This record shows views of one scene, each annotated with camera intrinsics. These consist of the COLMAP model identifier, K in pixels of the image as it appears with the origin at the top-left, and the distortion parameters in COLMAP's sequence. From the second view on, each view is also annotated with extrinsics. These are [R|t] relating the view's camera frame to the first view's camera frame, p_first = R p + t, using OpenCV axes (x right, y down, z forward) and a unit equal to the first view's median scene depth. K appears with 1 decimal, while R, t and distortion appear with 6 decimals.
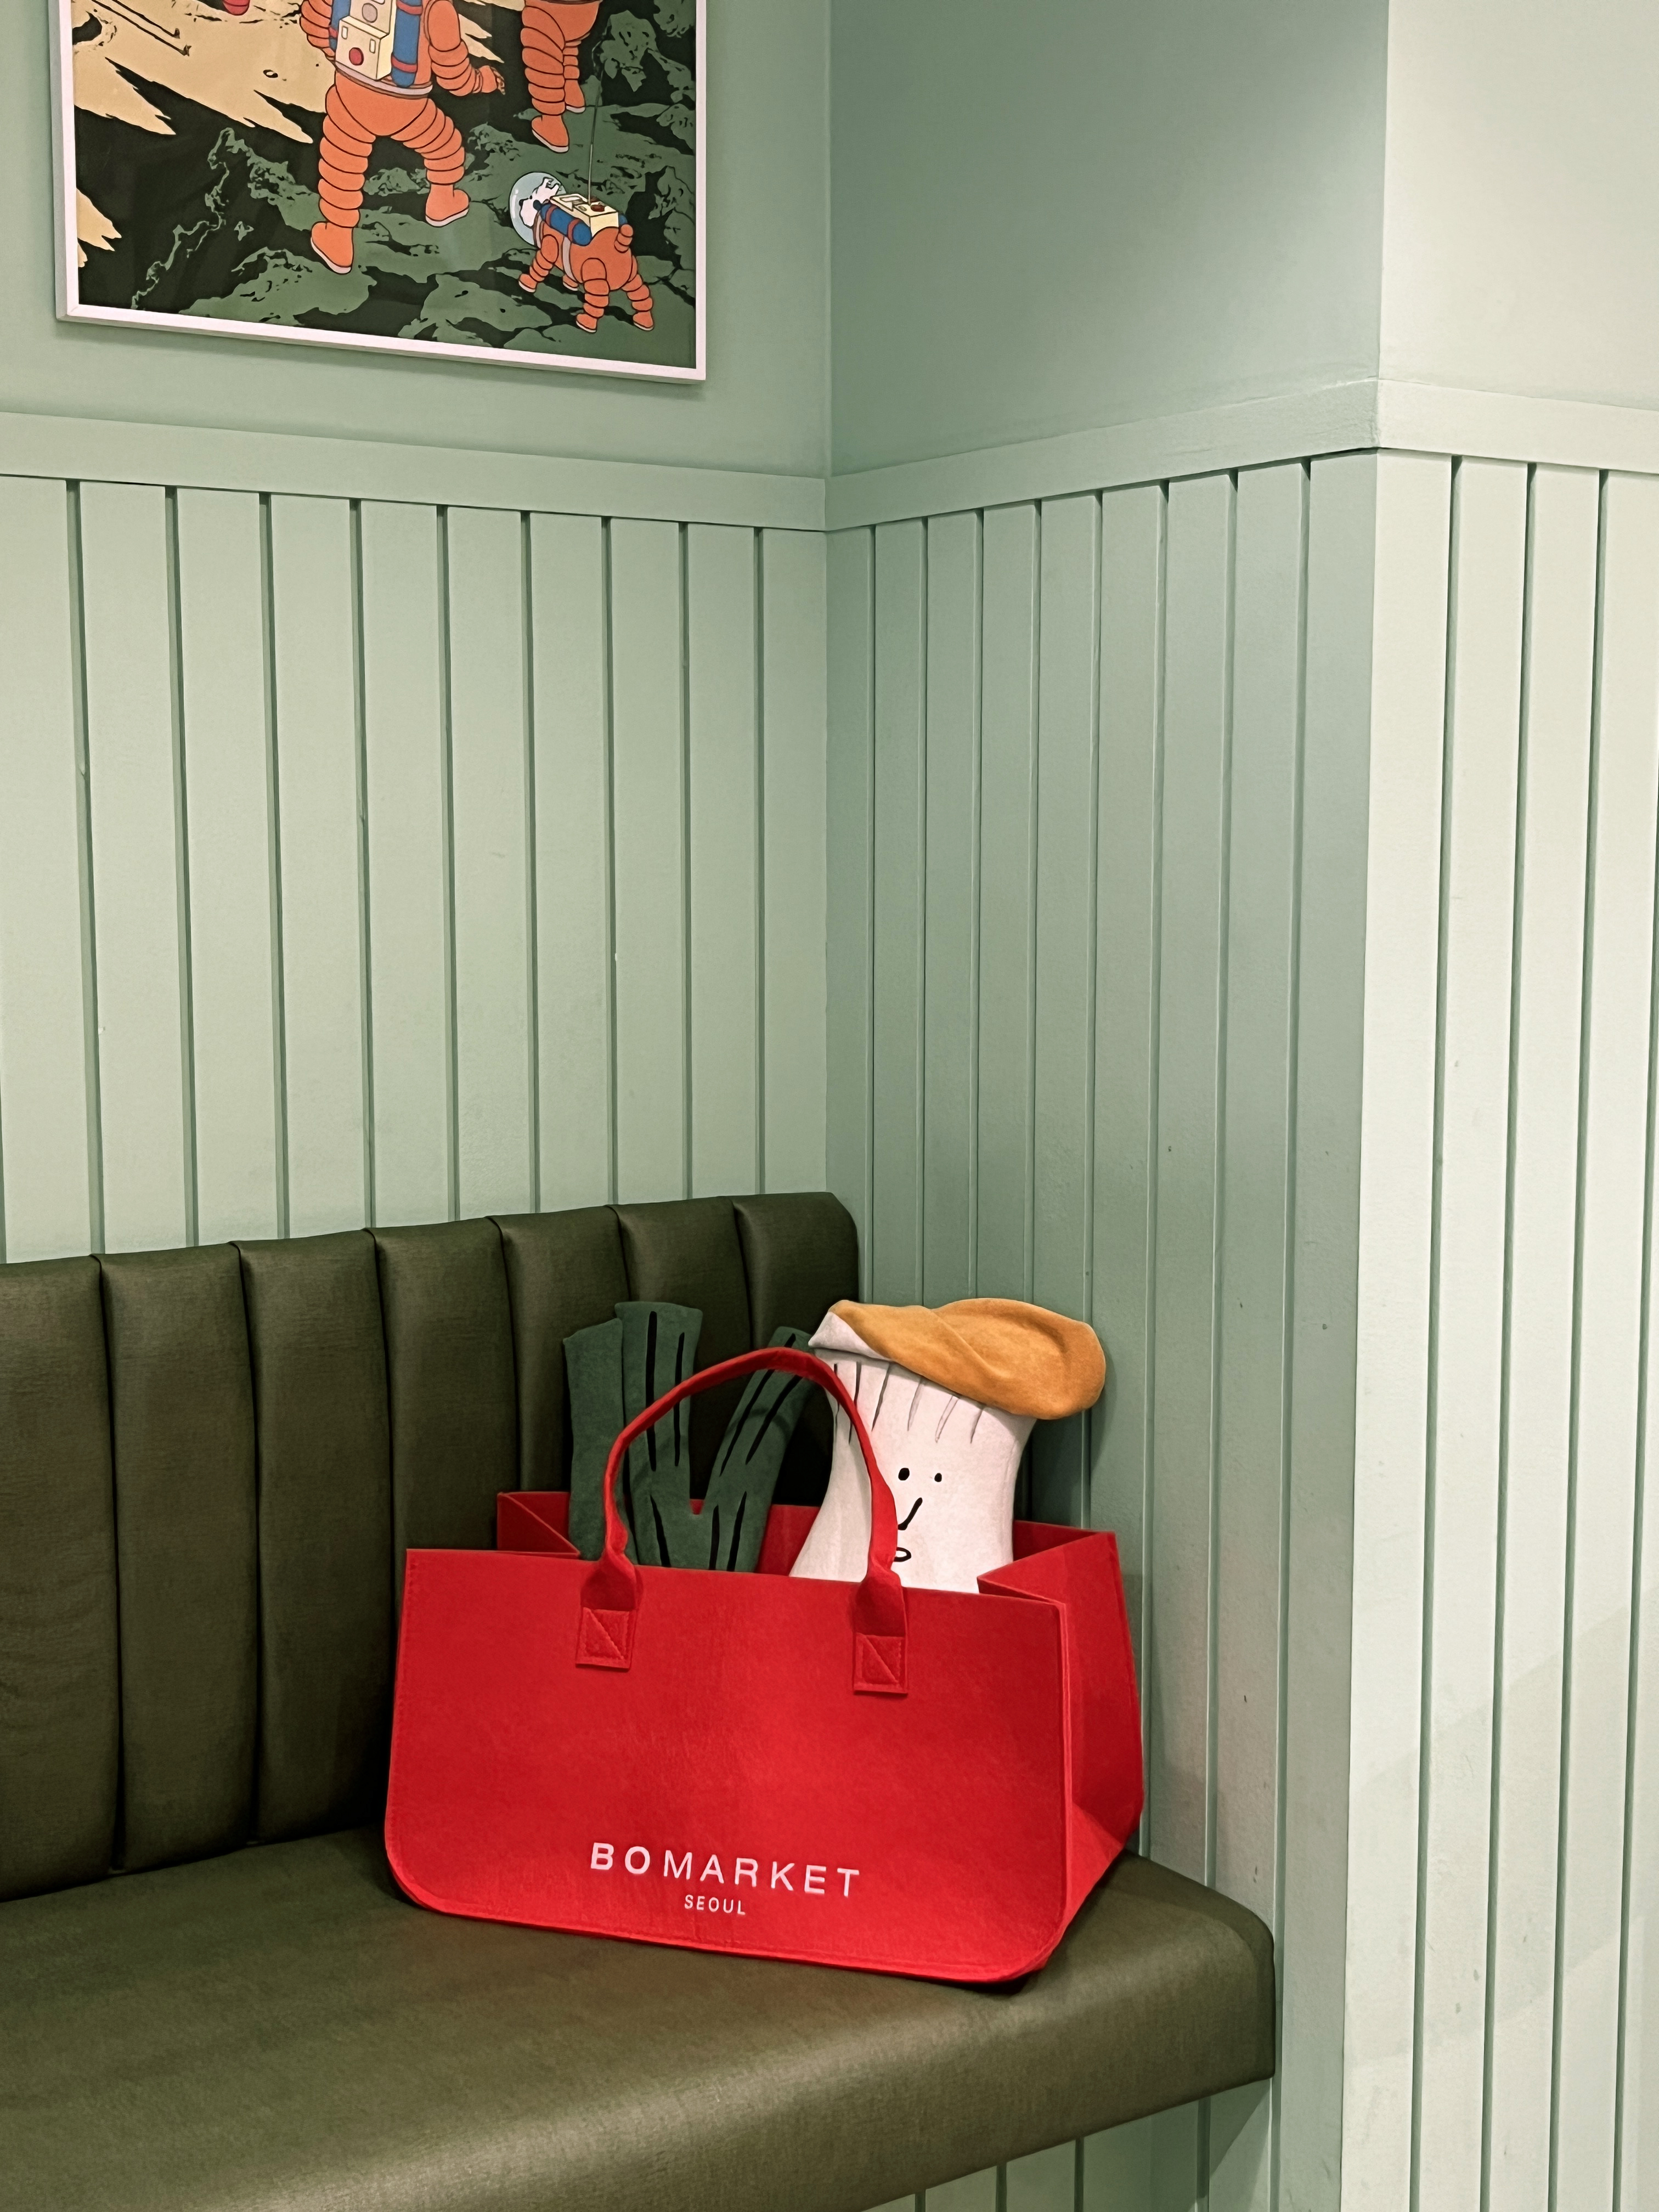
lens RADIAL K [[2751.4, 0, 829.5], [0, 2751.4, 1106.0], [0, 0, 1]] dist [0.096066, -0.290167]
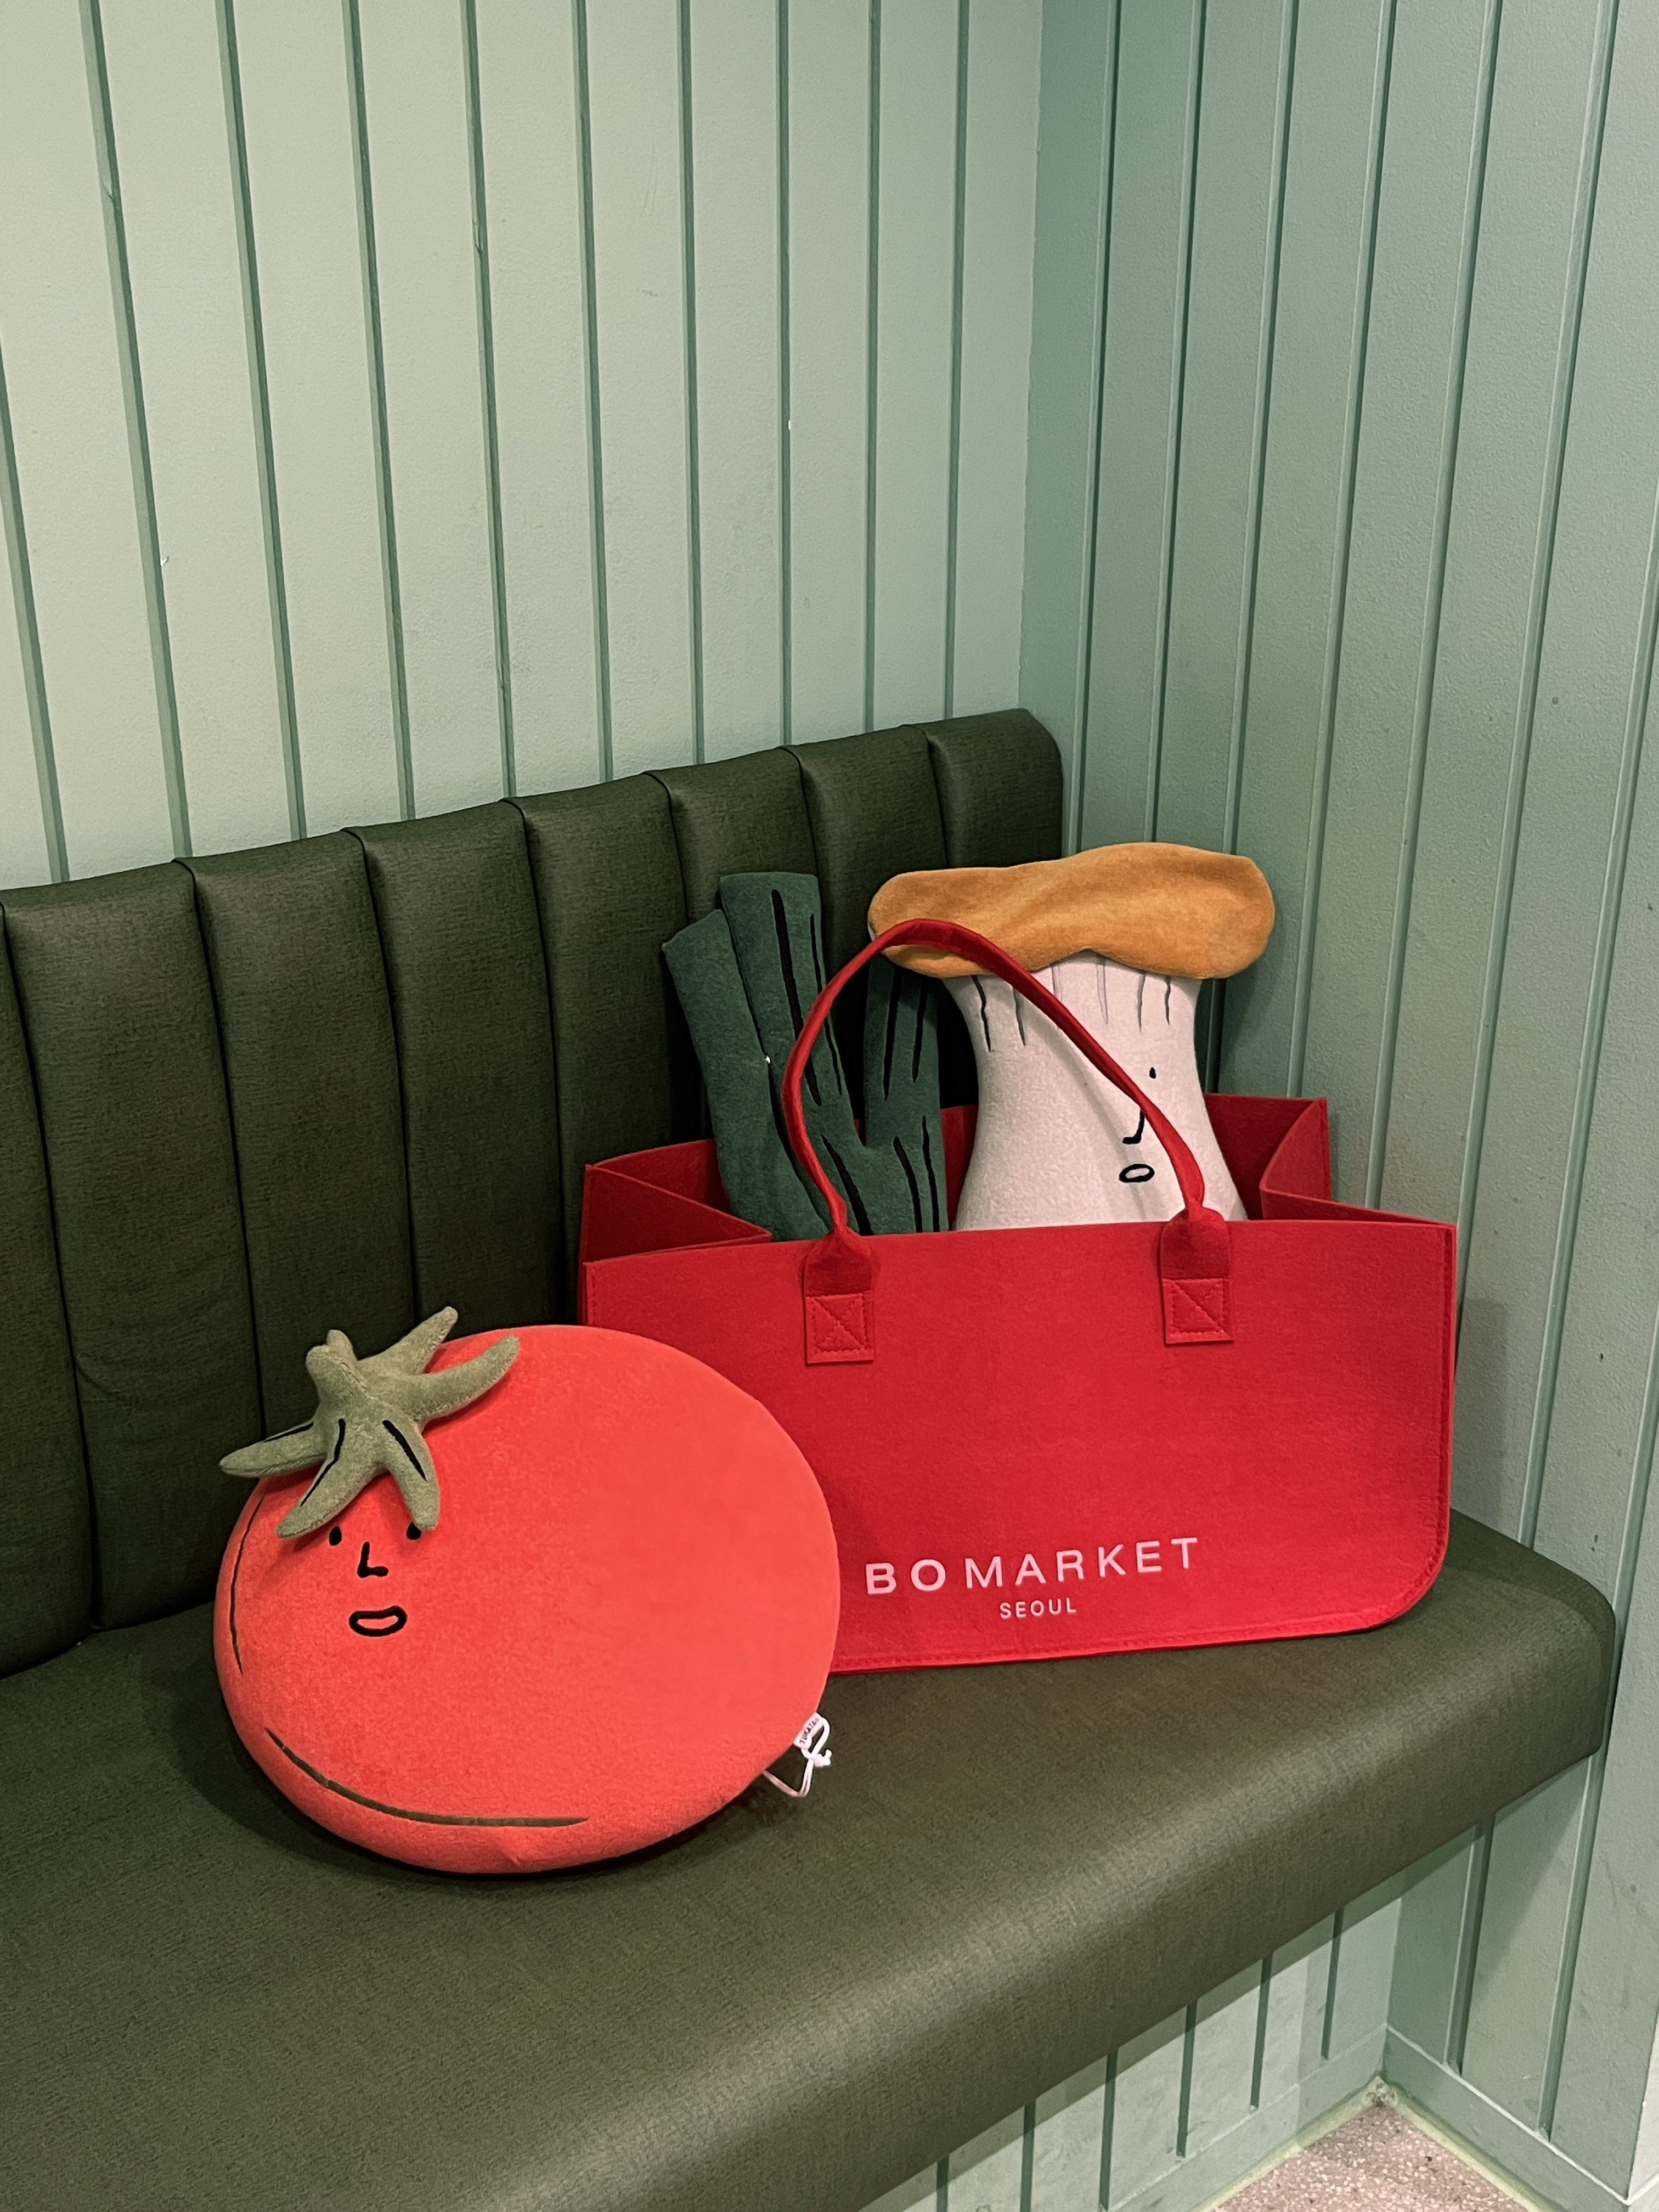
lens RADIAL K [[2431.6, 0, 831.8], [0, 2431.6, 1139.2], [0, 0, 1]] dist [0.117621, -0.297644]
pose [[0.997905, -0.026174, 0.059164, -0.124038], [0.008503, 0.959636, 0.281117, -0.061388], [-0.064134, -0.280025, 0.957848, 0.302685]]
